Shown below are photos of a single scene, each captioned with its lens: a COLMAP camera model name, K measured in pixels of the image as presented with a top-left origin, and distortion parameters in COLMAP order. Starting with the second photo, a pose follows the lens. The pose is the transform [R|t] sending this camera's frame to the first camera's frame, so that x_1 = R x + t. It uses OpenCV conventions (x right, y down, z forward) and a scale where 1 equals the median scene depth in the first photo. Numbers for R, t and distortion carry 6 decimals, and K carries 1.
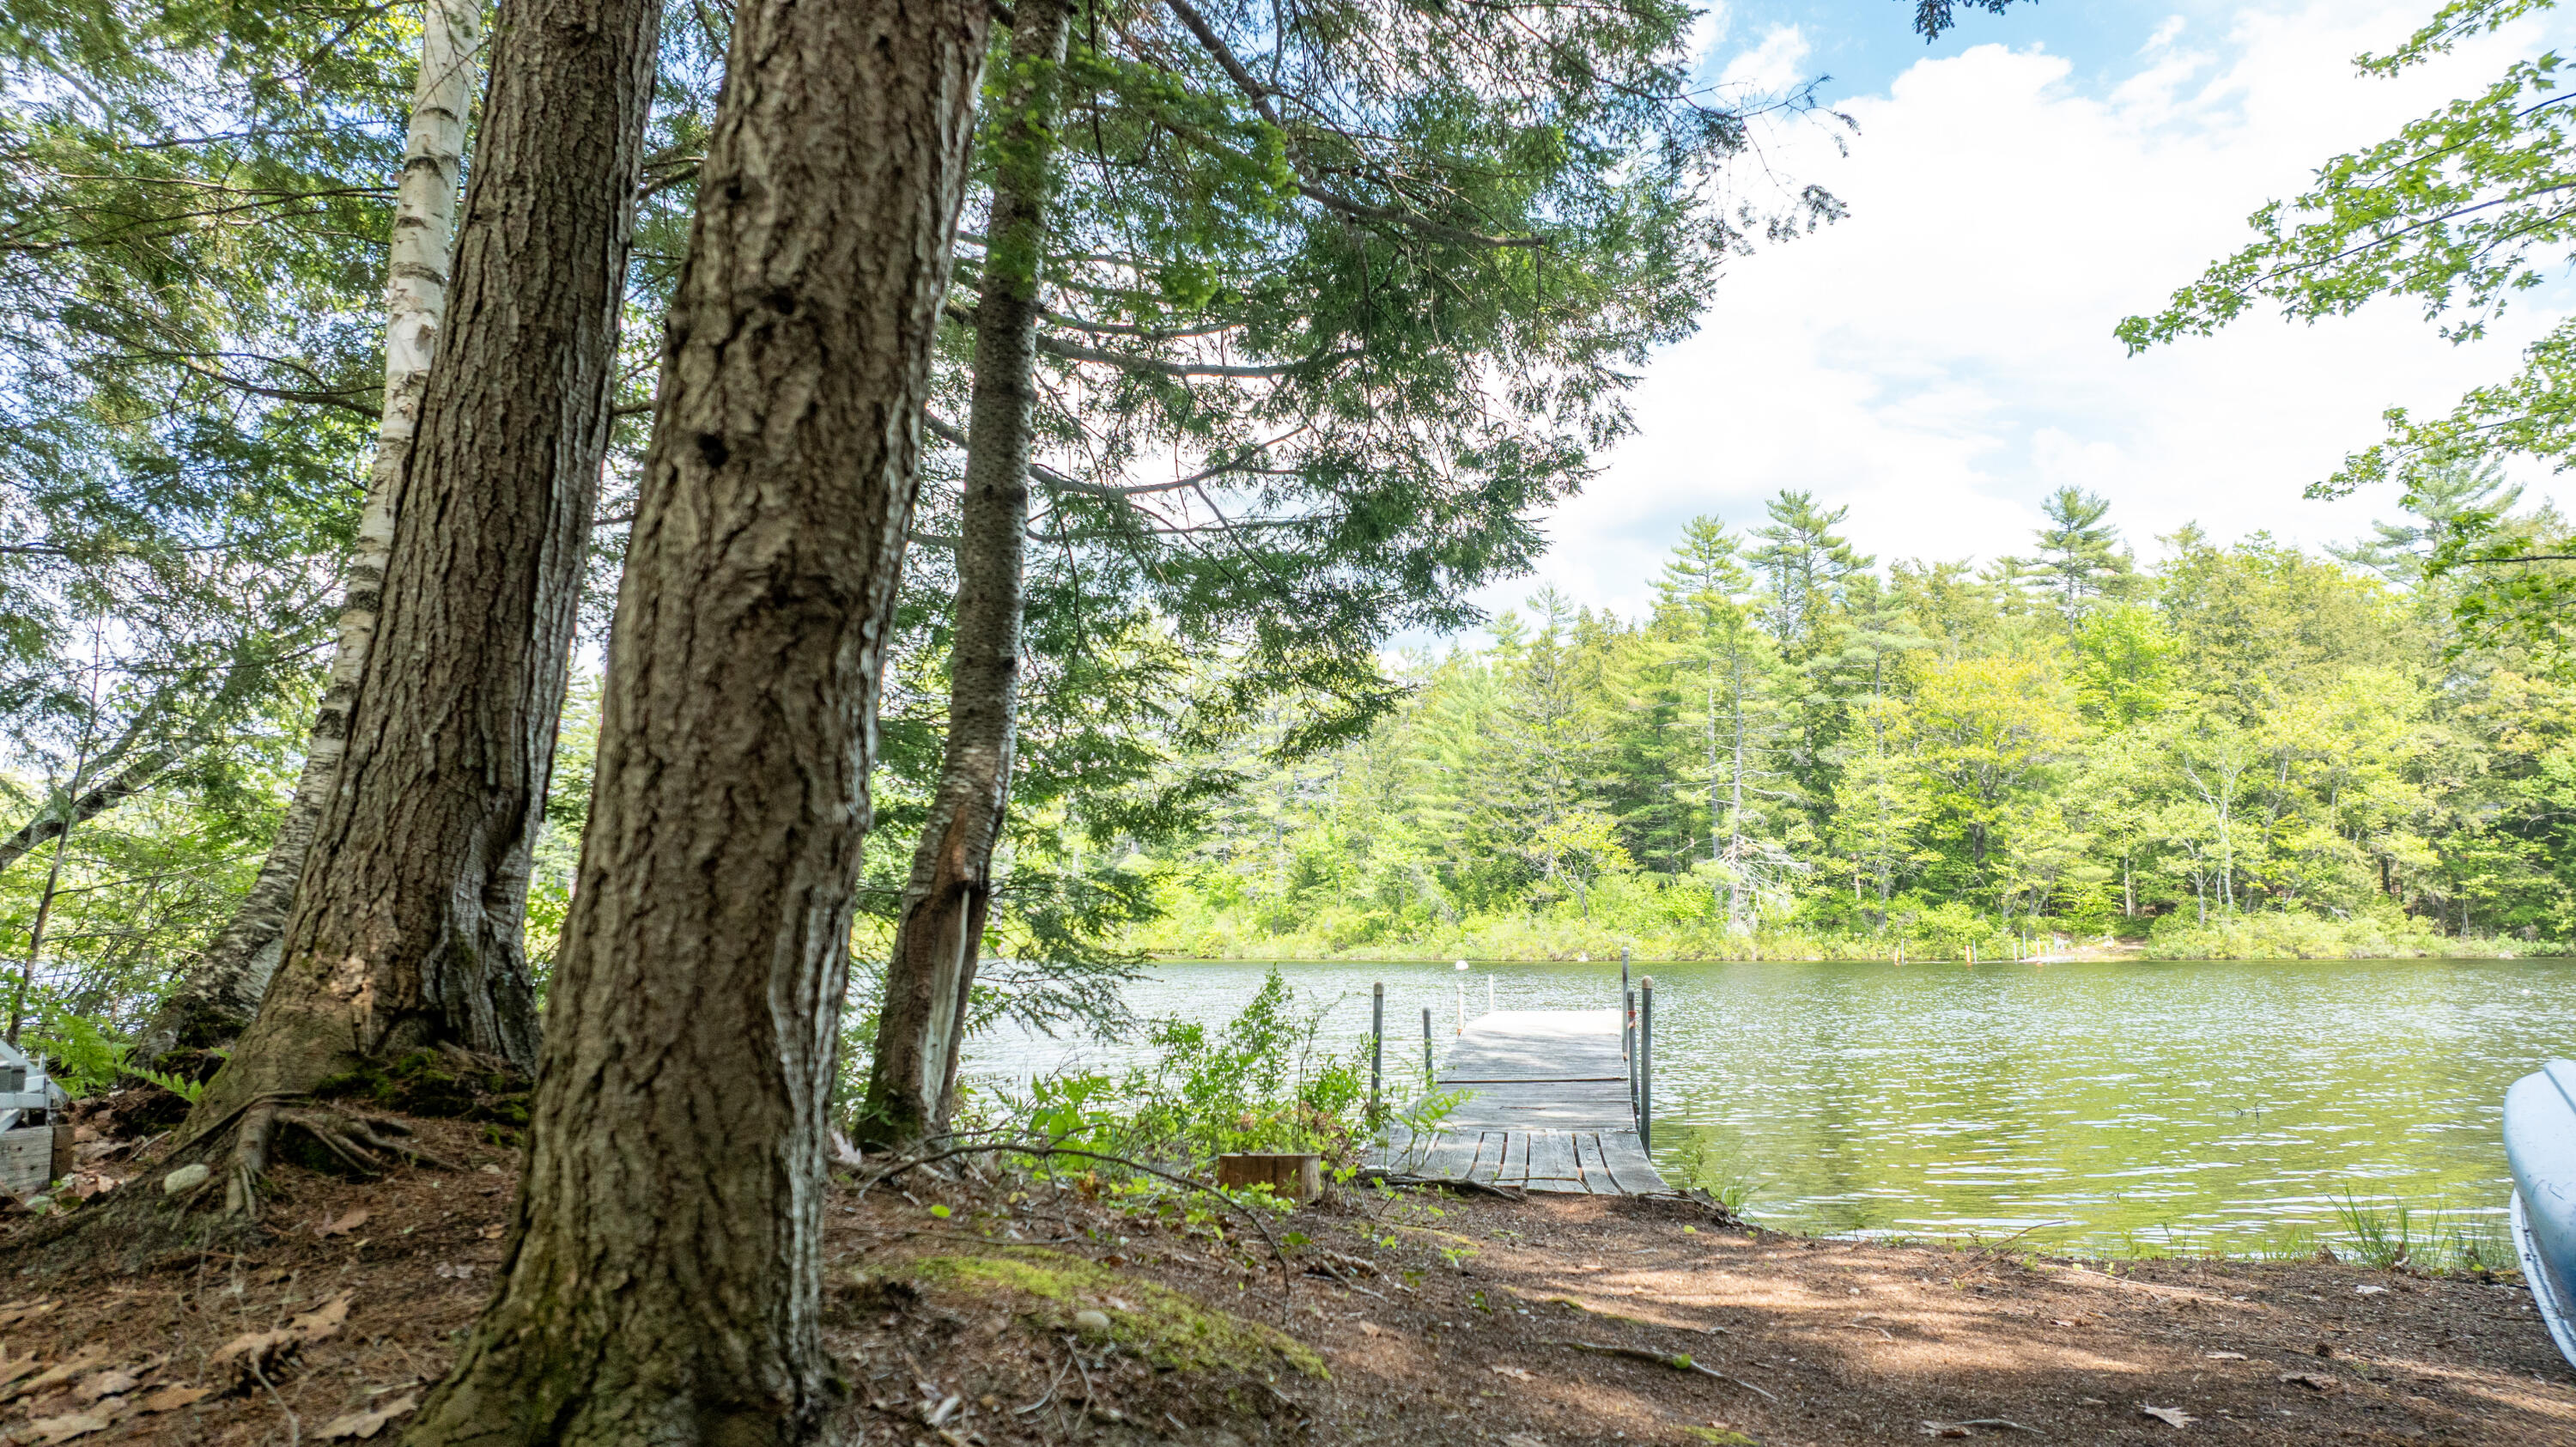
lens RADIAL K [[1830.7, 0, 1288.2], [0, 1830.7, 713.8], [0, 0, 1]] dist [-0.015846, -0.001418]
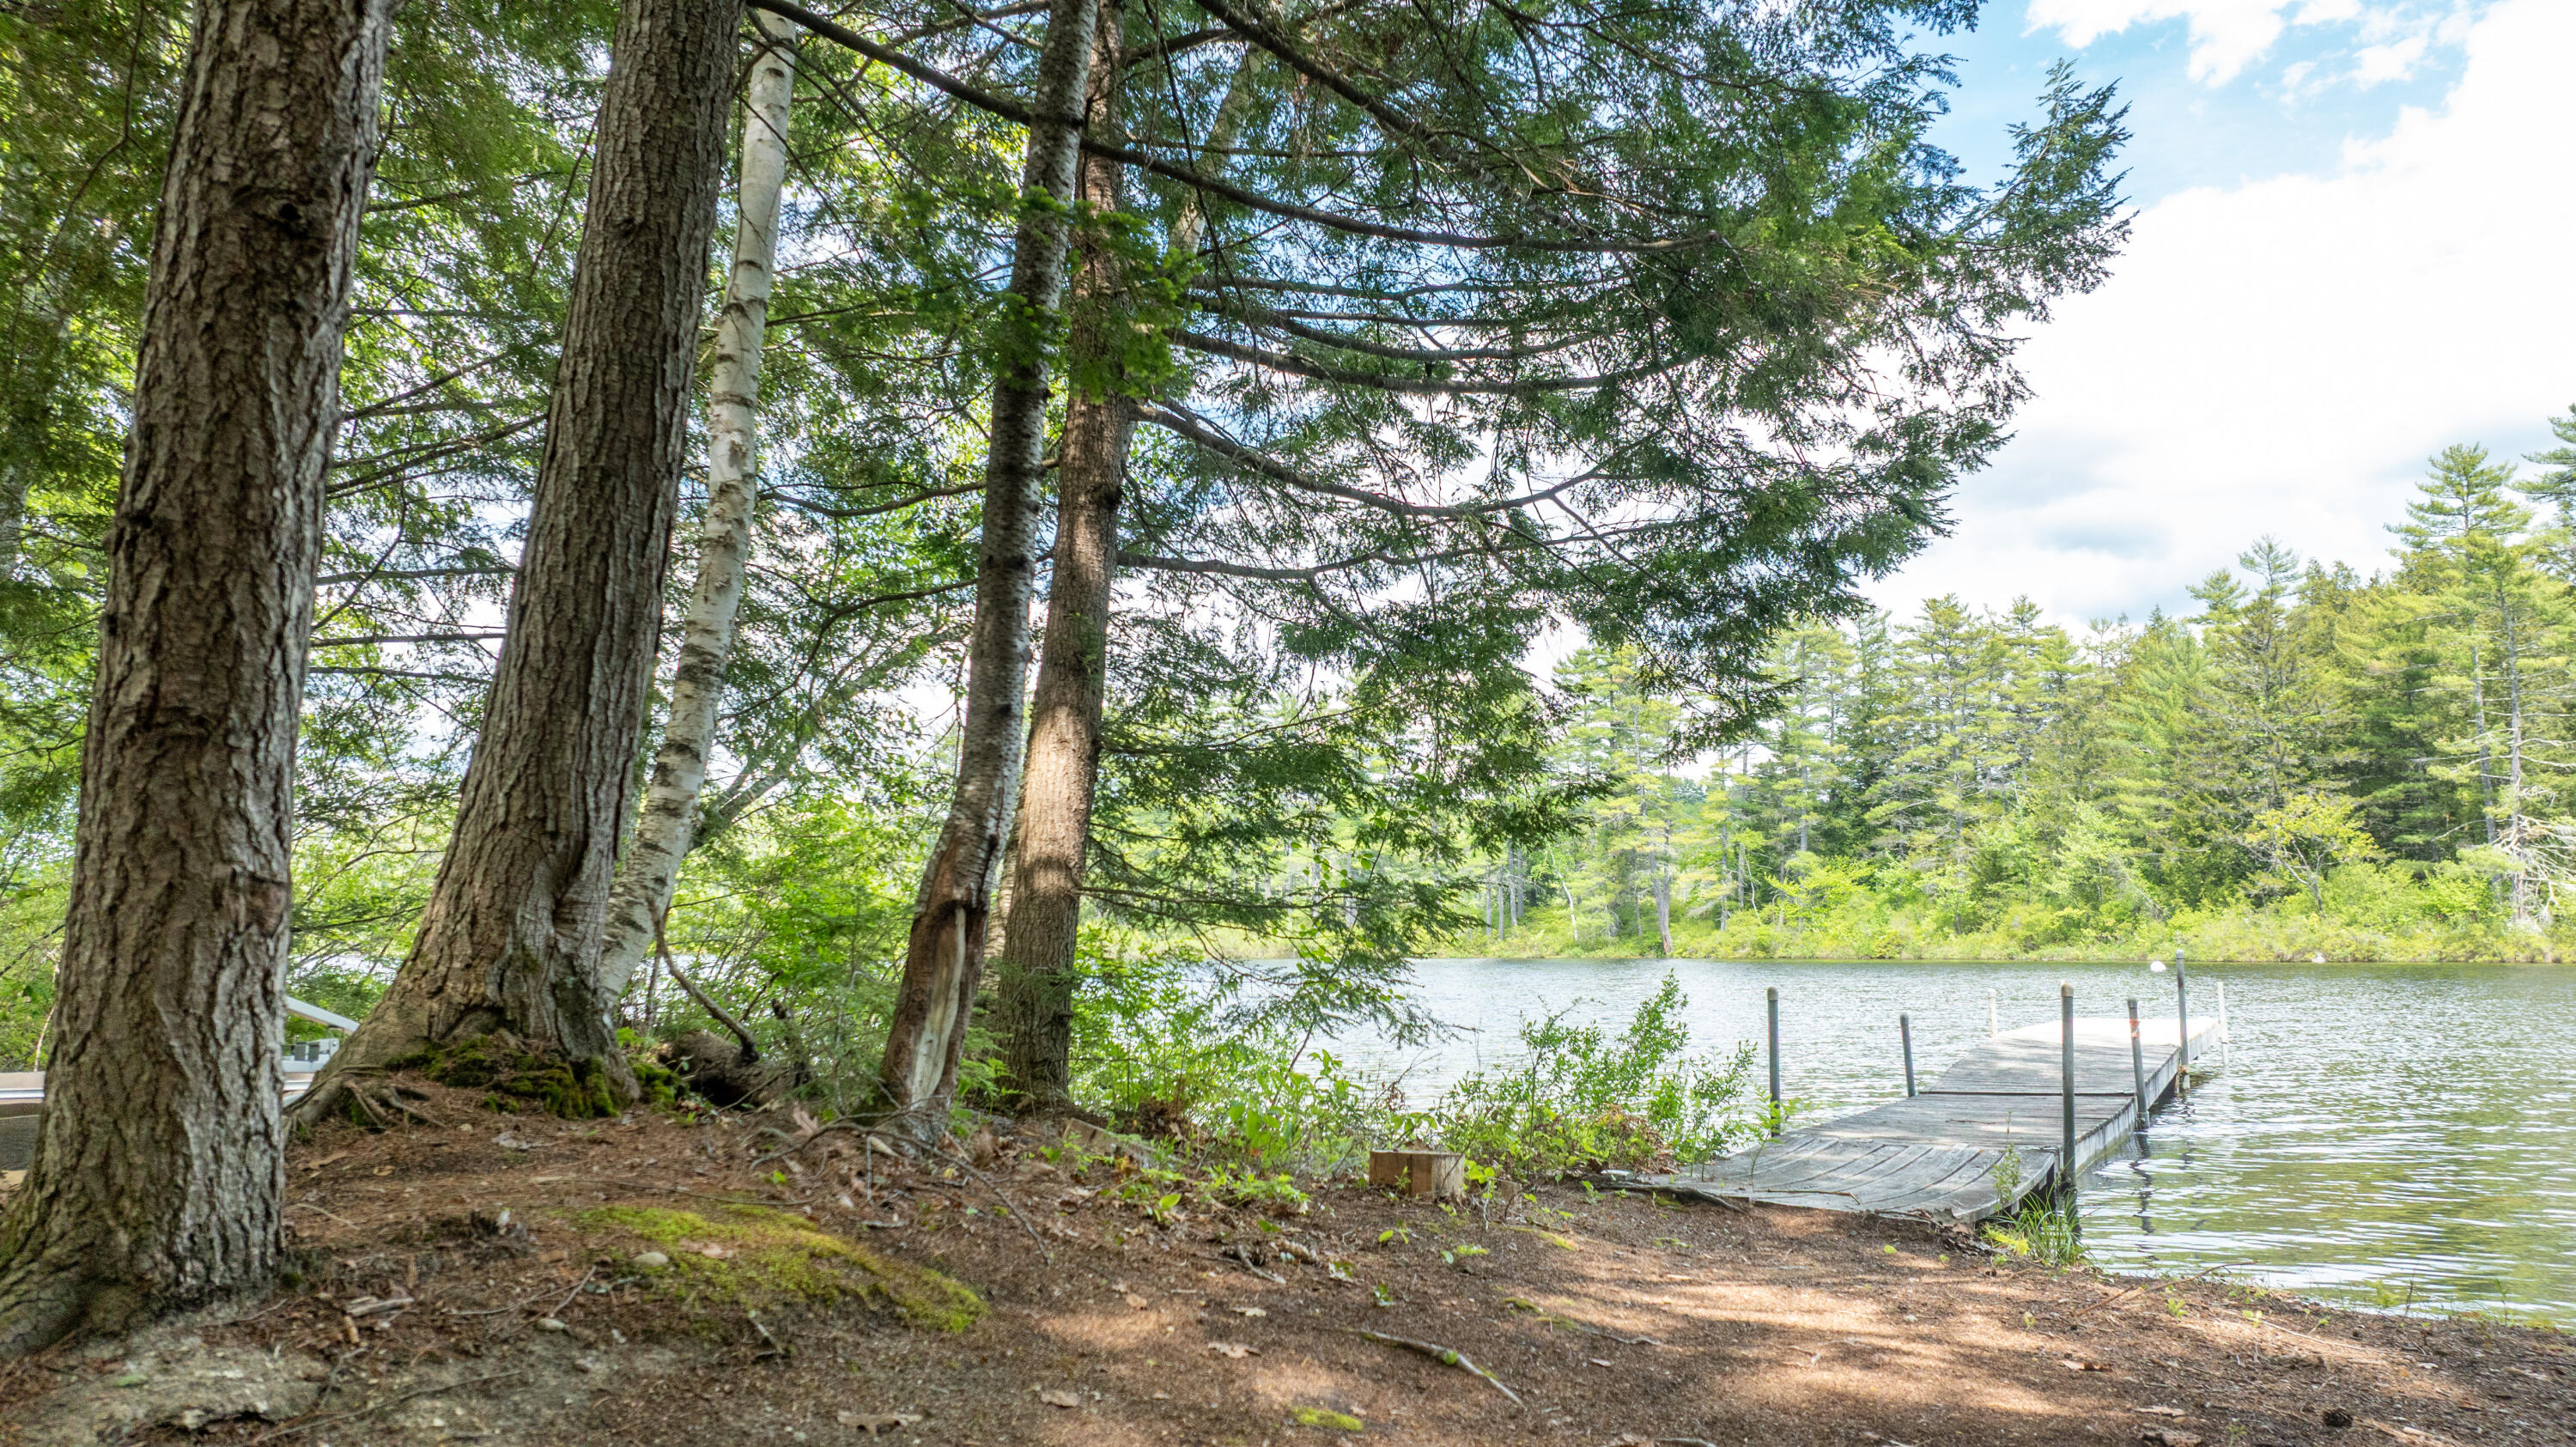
lens RADIAL K [[1847.7, 0, 1296.5], [0, 1847.7, 715.9], [0, 0, 1]] dist [-0.068613, 0.103237]
pose [[0.931753, -0.045647, -0.360211, 0.150554], [0.046181, 0.998908, -0.007127, -0.002465], [0.360143, -0.009995, 0.932843, -0.003168]]
